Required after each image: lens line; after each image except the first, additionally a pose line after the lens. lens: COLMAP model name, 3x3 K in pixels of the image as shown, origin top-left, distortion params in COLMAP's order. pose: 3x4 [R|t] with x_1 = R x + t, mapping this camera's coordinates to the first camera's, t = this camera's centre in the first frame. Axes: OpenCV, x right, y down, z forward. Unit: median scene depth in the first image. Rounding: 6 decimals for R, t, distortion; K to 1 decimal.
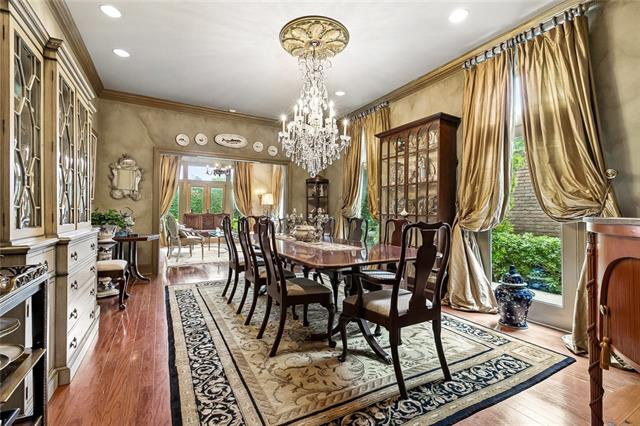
lens RADIAL K [[290.1, 0, 317.9], [0, 290.1, 212.9], [0, 0, 1]] dist [0.003697, -0.001175]
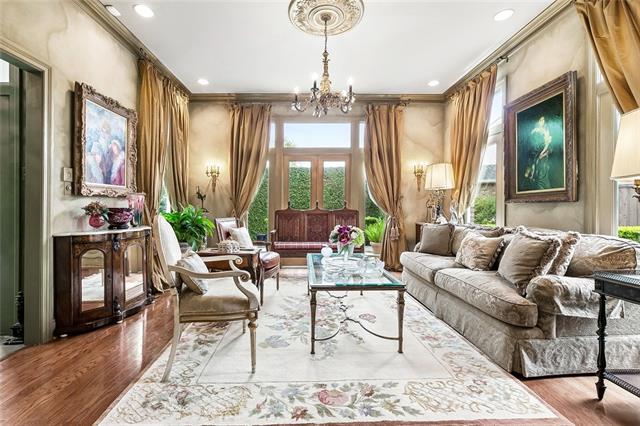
lens RADIAL K [[290.1, 0, 316.8], [0, 290.1, 209.1], [0, 0, 1]] dist [0.003697, -0.001175]
pose [[0.894767, -0.010141, -0.446419, -0.145080], [0.011390, 0.999935, 0.000114, 0.000559], [0.446389, -0.005187, 0.894824, 0.523178]]
